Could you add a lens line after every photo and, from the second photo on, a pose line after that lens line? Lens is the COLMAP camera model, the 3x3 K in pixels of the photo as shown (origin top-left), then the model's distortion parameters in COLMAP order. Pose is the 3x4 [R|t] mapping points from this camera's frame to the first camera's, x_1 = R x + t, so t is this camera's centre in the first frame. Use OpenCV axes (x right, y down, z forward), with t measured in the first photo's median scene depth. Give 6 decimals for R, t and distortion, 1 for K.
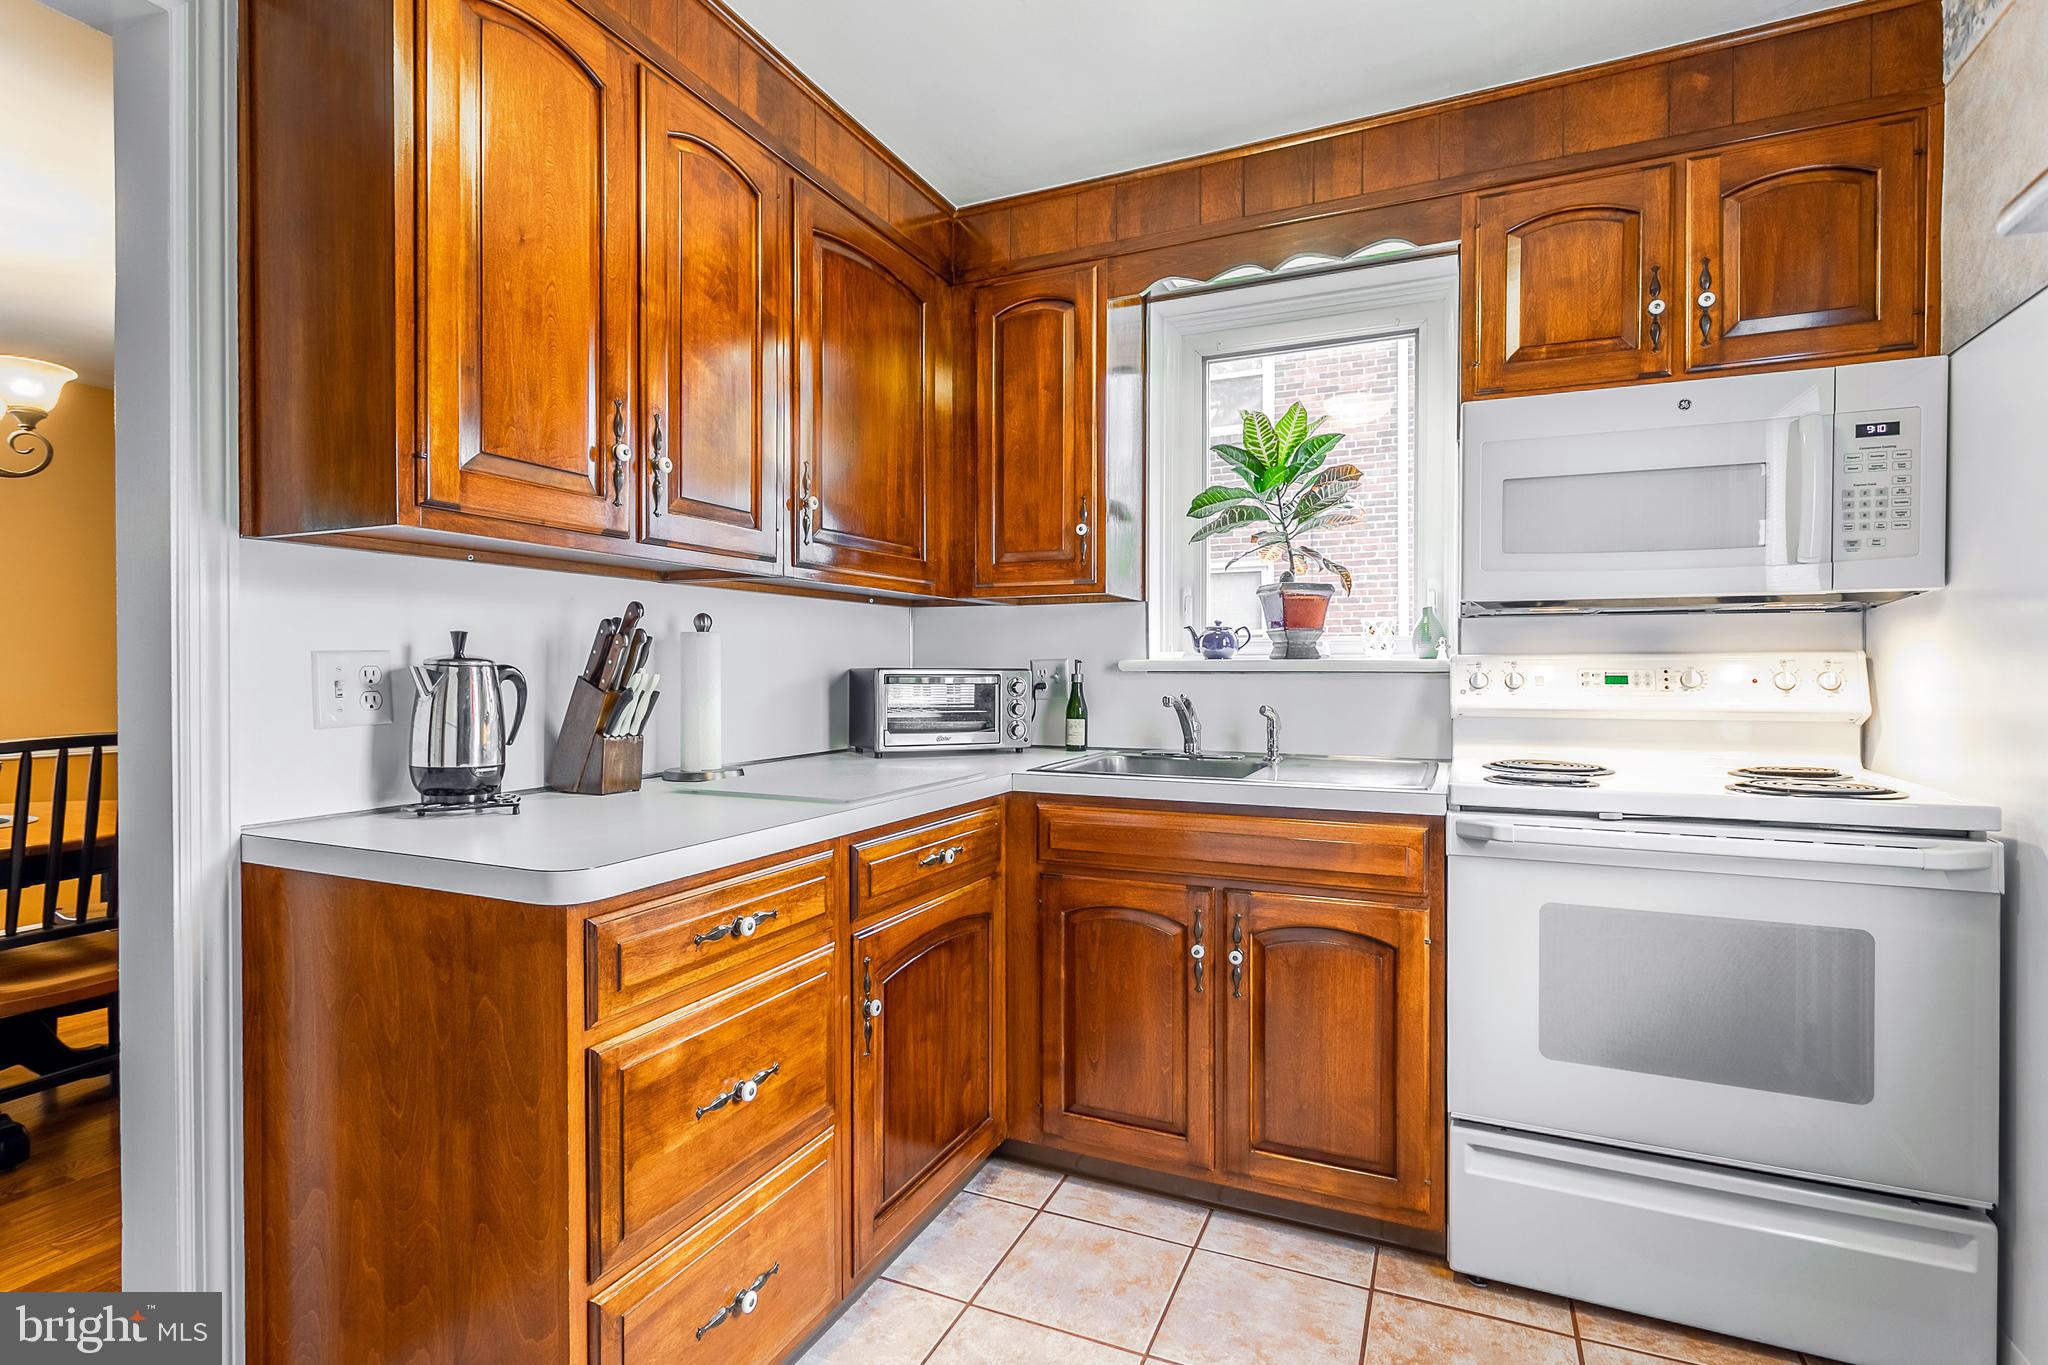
lens RADIAL K [[980.8, 0, 1034.0], [0, 980.8, 680.2], [0, 0, 1]] dist [-0.000035, -0.001921]
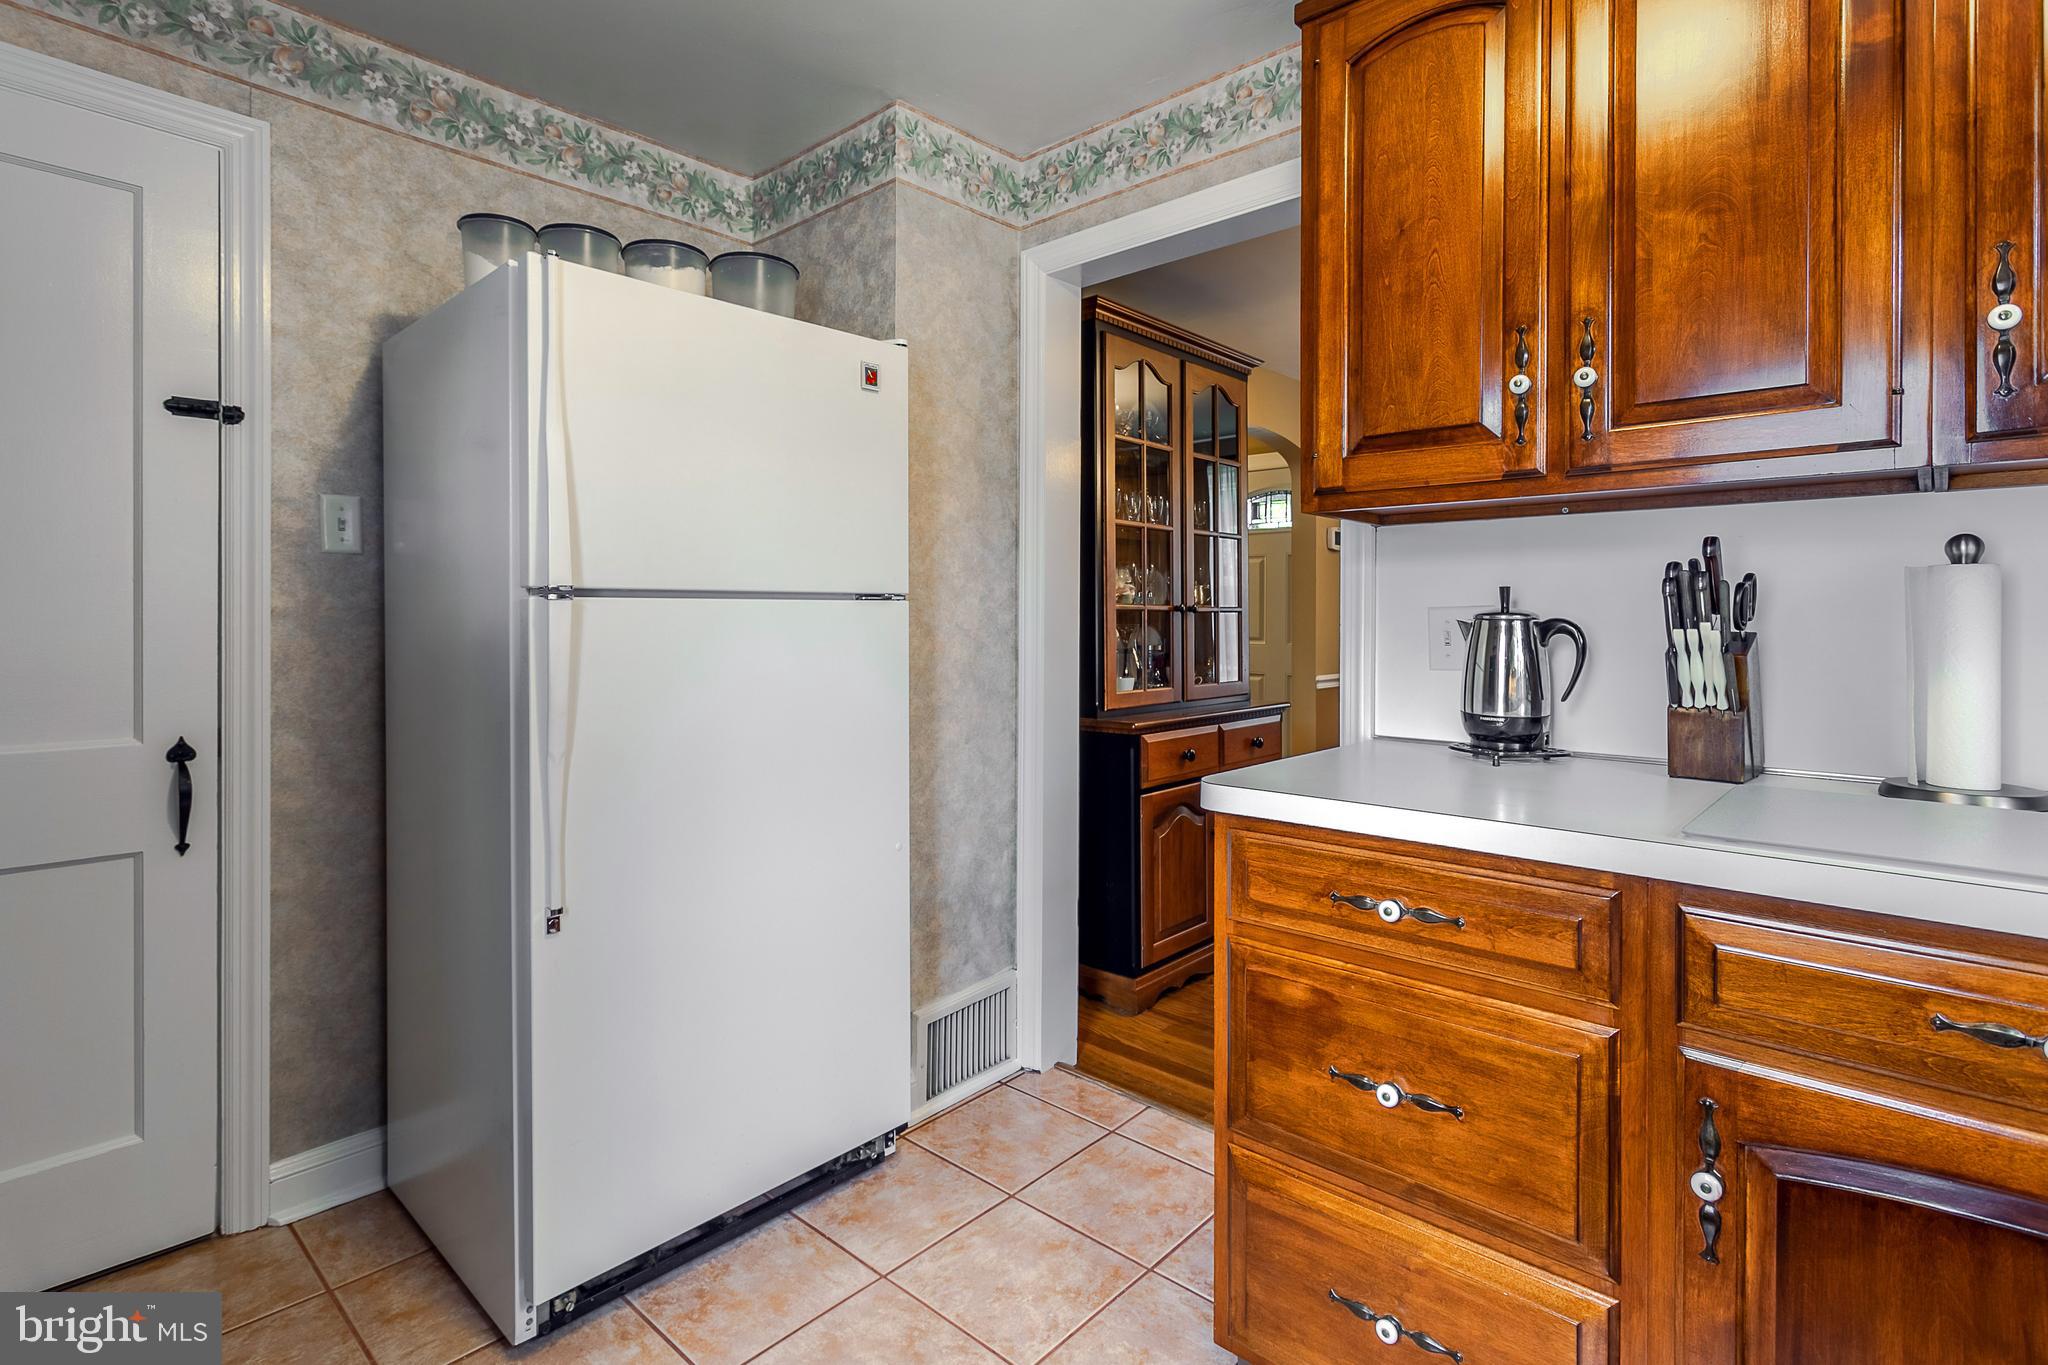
lens RADIAL K [[980.8, 0, 1005.8], [0, 980.8, 623.2], [0, 0, 1]] dist [-0.000035, -0.001921]
pose [[-0.321960, 0.005856, -0.946735, 0.501602], [-0.011792, 0.999878, 0.010195, -0.012940], [0.946680, 0.014447, -0.321852, 0.716377]]
